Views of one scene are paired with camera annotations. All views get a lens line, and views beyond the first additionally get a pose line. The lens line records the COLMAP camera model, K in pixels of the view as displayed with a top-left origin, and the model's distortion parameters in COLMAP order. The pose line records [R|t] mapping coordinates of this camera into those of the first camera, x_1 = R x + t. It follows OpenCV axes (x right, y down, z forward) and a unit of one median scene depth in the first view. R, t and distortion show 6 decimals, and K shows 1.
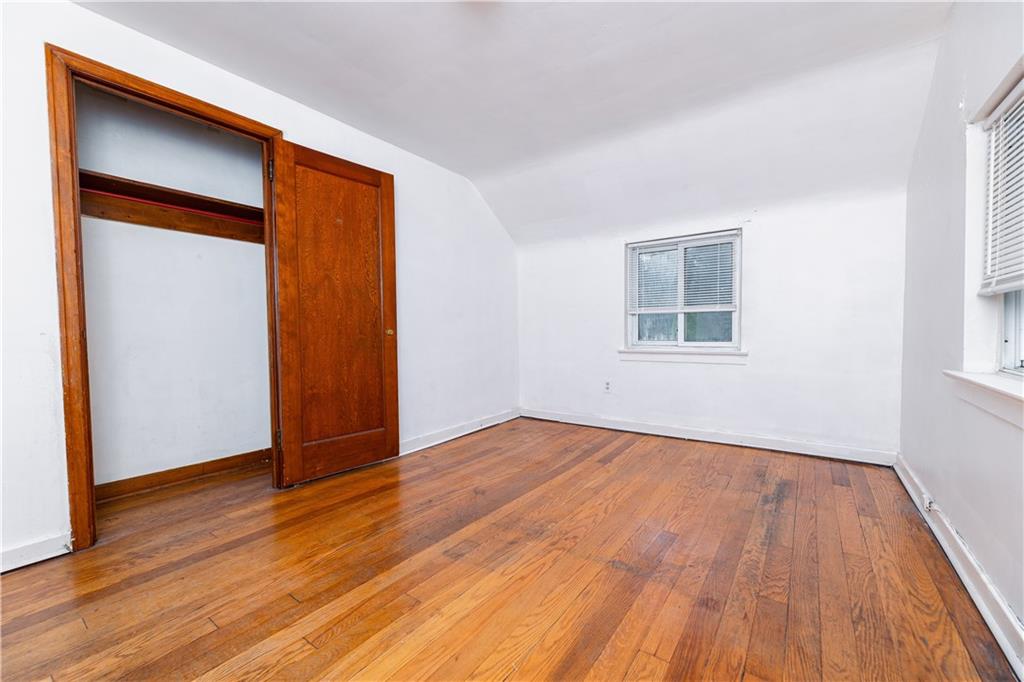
lens RADIAL K [[415.4, 0, 510.3], [0, 415.4, 346.2], [0, 0, 1]] dist [-0.001709, -0.000767]
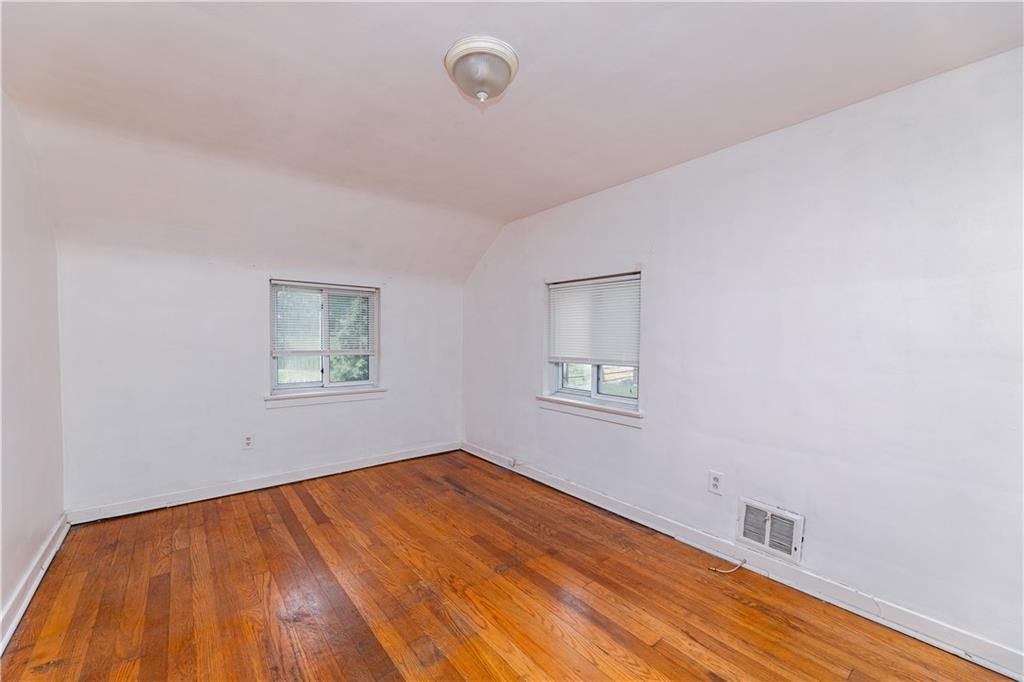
lens RADIAL K [[415.4, 0, 510.3], [0, 415.4, 346.2], [0, 0, 1]] dist [-0.001709, -0.000767]
pose [[0.248615, -0.015748, 0.968474, -0.612935], [0.021506, 0.999711, 0.010735, -0.130403], [-0.968363, 0.018159, 0.248882, 0.358608]]
